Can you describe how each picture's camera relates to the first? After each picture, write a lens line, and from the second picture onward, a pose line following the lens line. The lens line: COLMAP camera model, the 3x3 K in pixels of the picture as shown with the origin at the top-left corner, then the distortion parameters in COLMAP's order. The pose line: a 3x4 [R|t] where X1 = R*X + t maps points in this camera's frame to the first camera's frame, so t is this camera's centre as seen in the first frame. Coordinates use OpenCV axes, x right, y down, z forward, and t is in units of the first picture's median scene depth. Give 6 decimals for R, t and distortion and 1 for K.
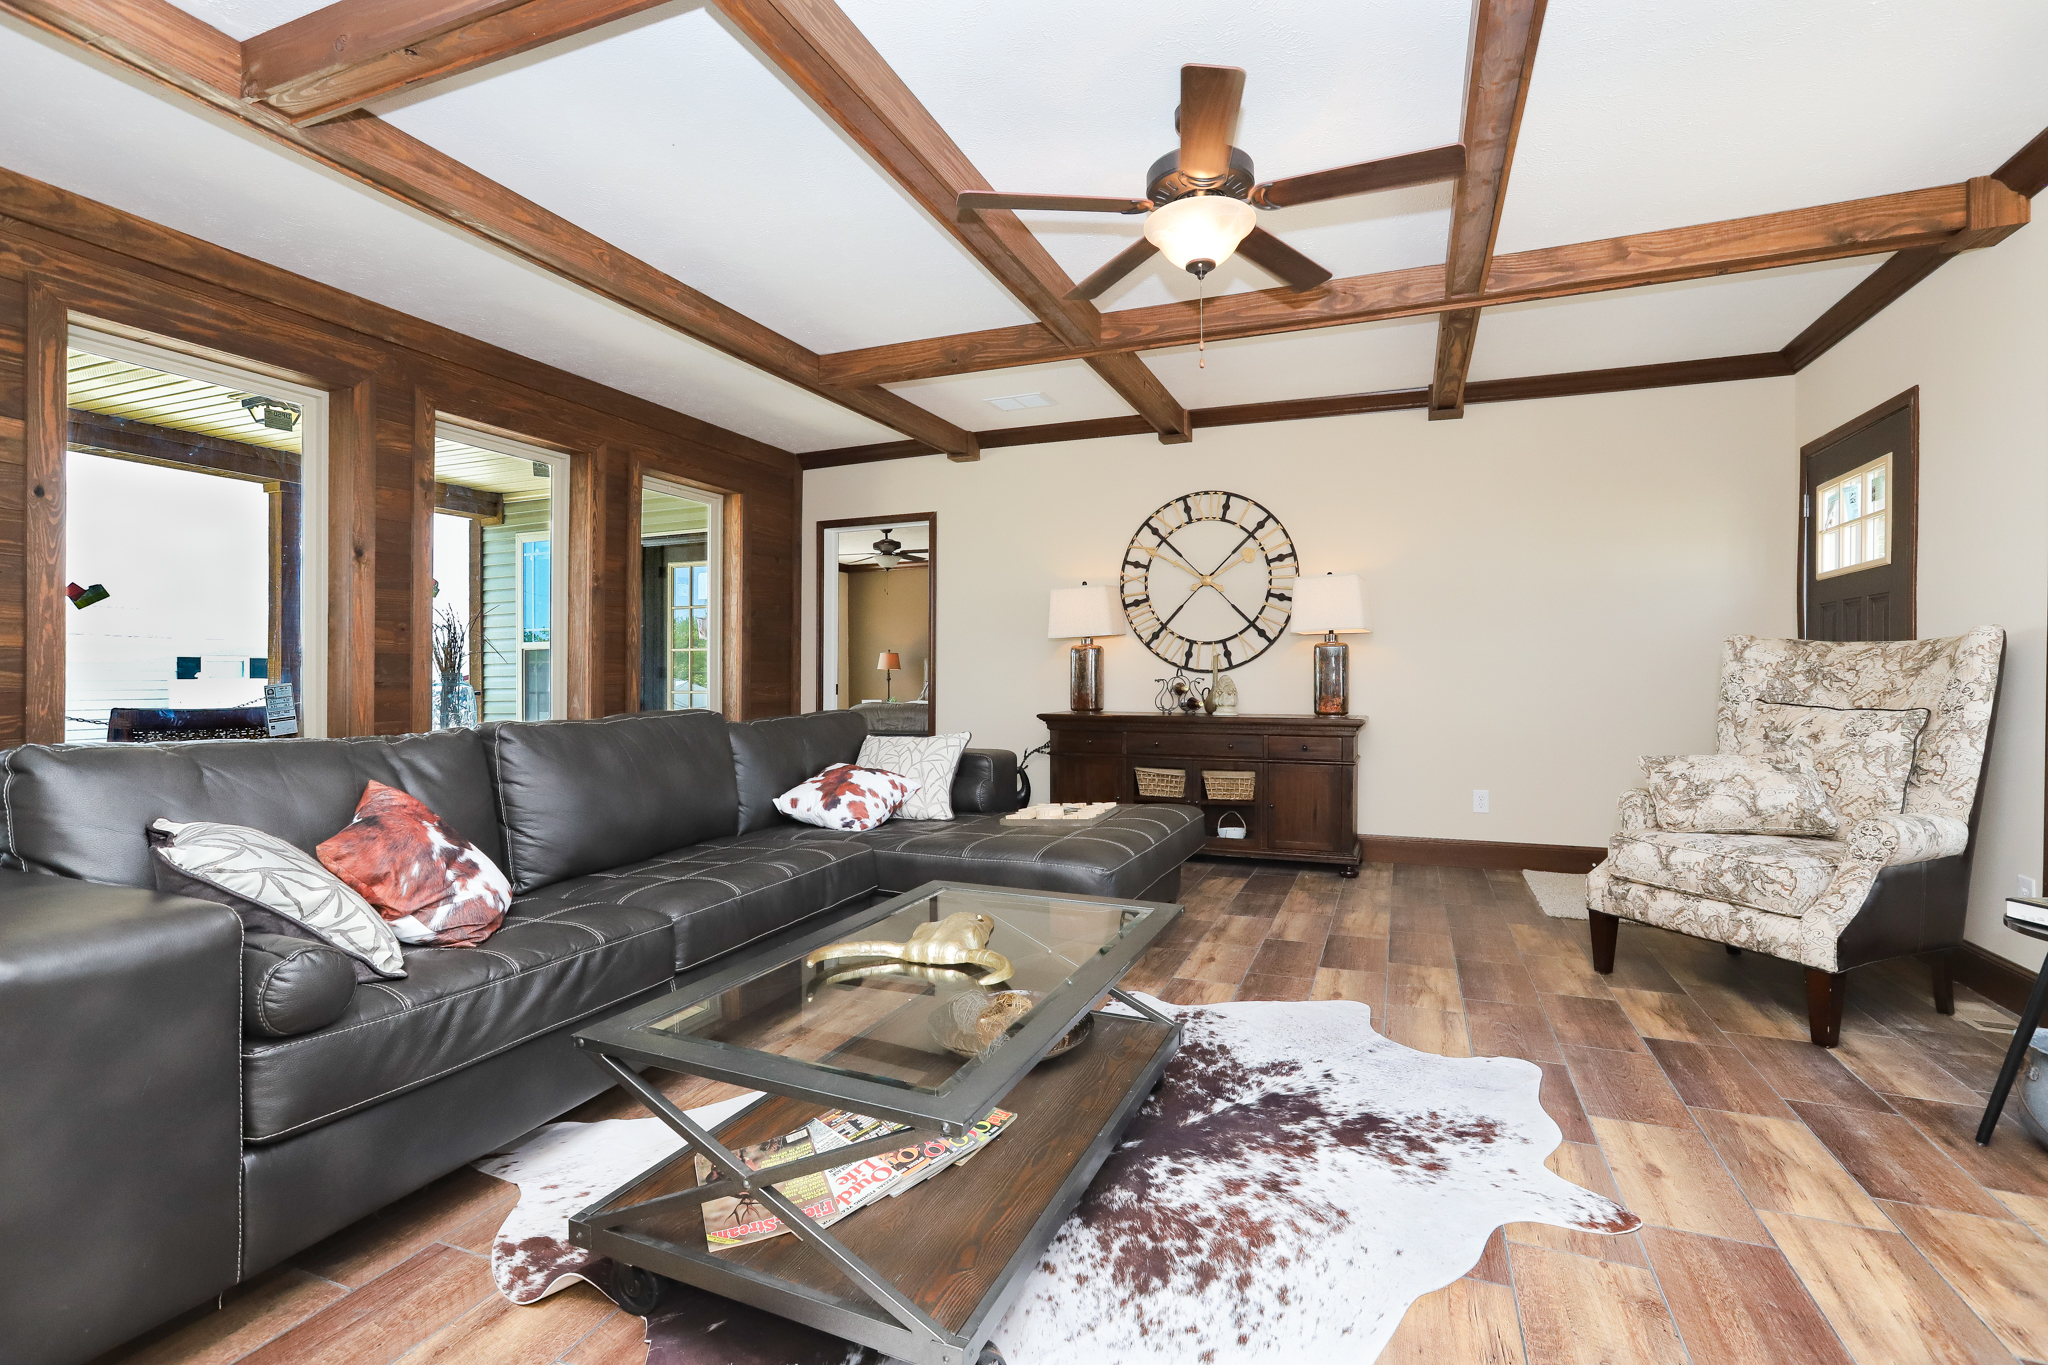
lens RADIAL K [[953.7, 0, 1024.0], [0, 953.7, 682.5], [0, 0, 1]] dist [0.001287, 0.001581]
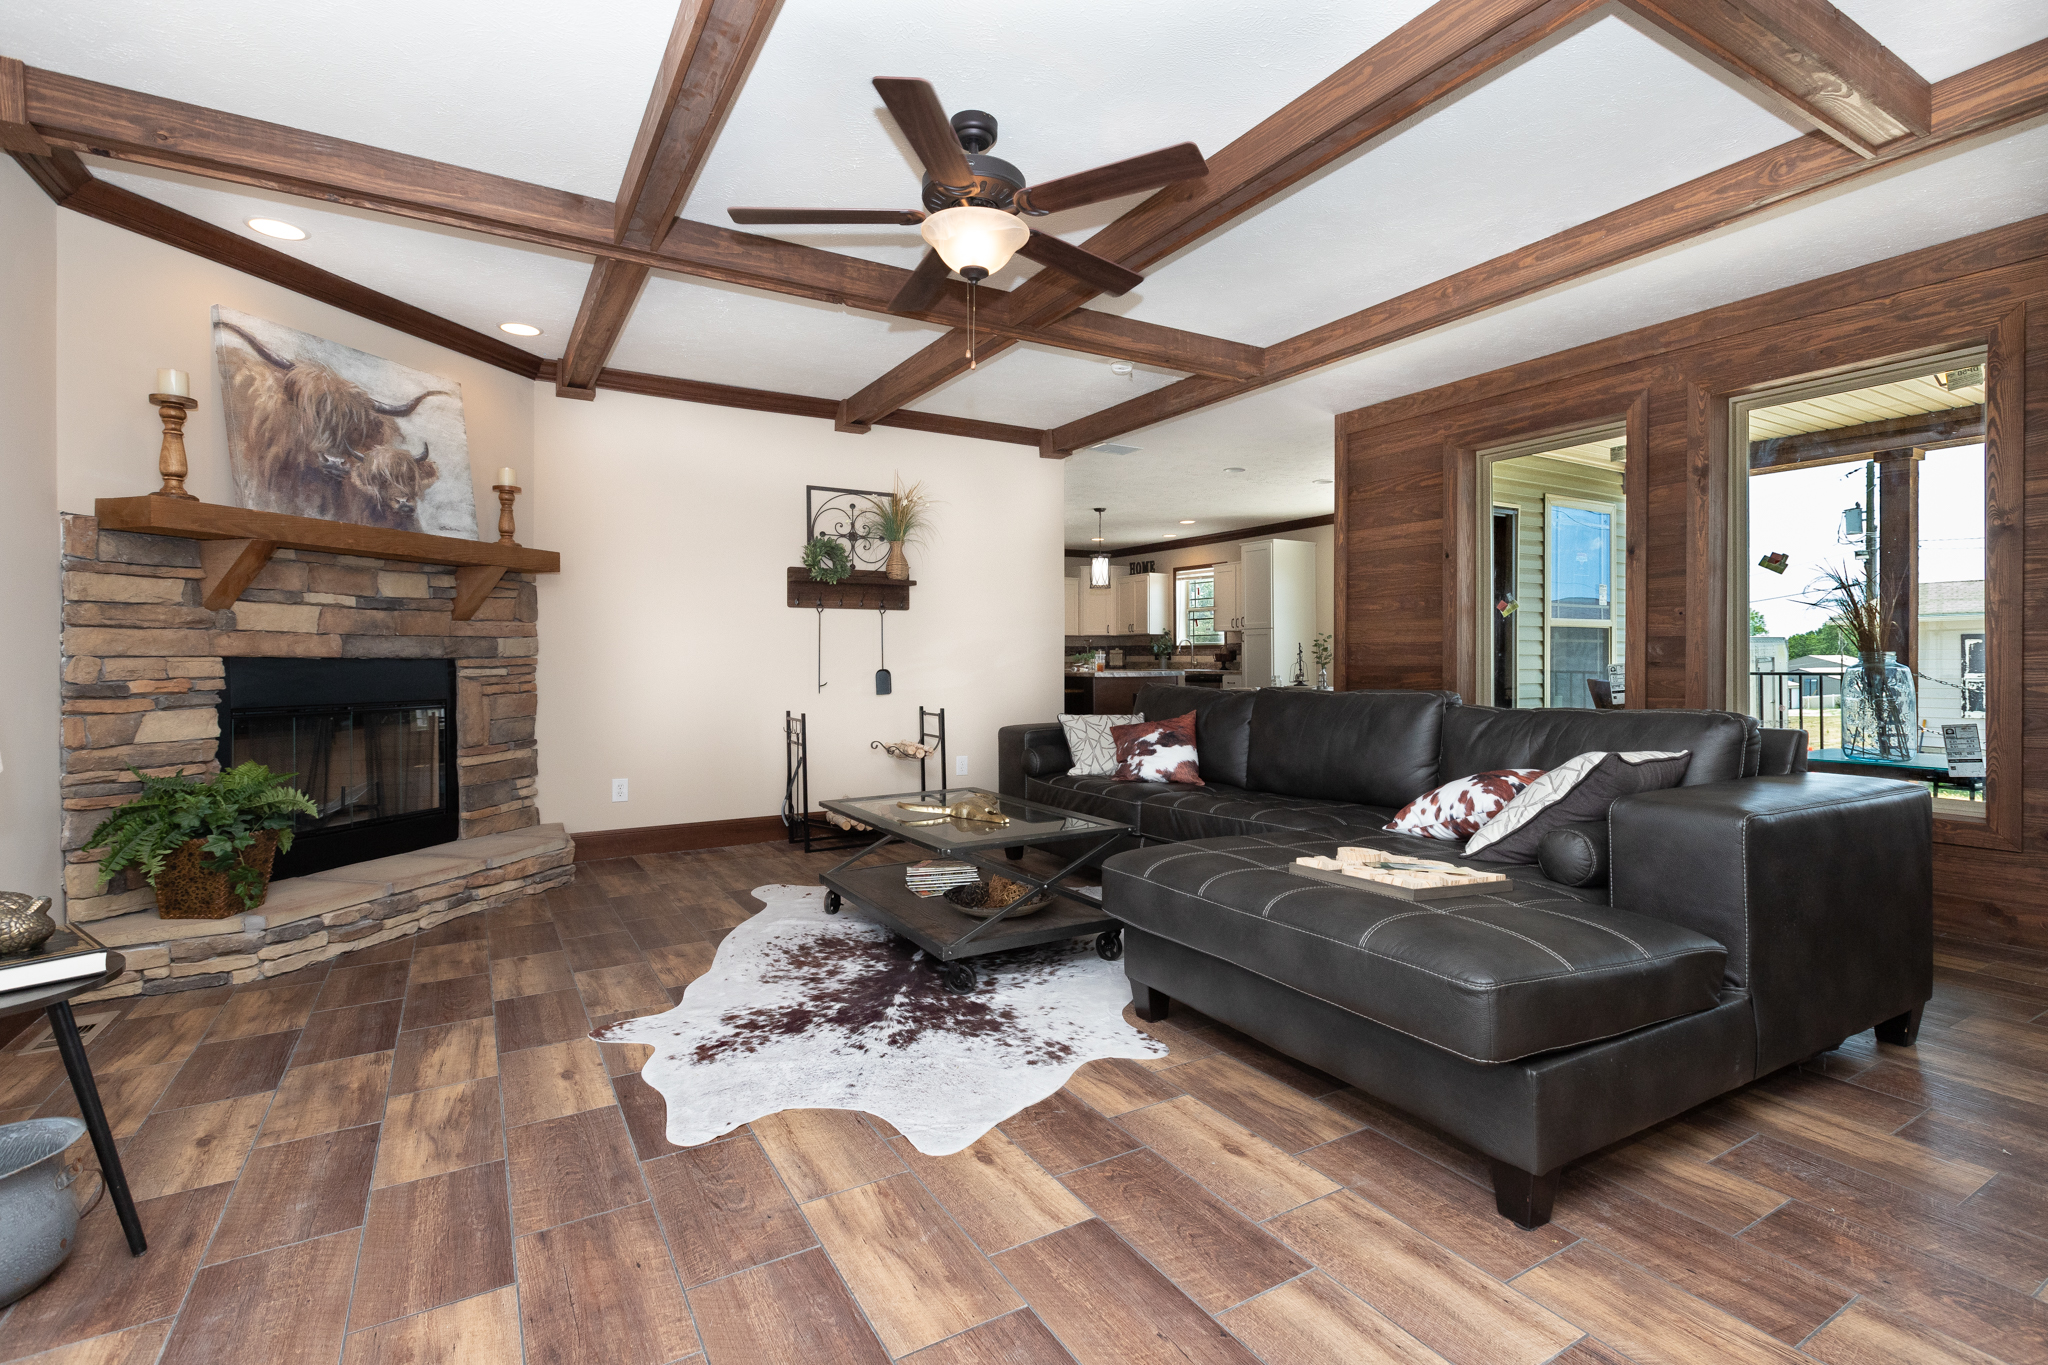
lens RADIAL K [[953.7, 0, 1024.0], [0, 953.7, 682.5], [0, 0, 1]] dist [0.001287, 0.001581]
pose [[-0.617884, 0.023234, -0.785926, 1.097459], [0.002345, 0.999613, 0.027708, 0.000044], [0.786266, 0.015278, -0.617699, 1.934364]]
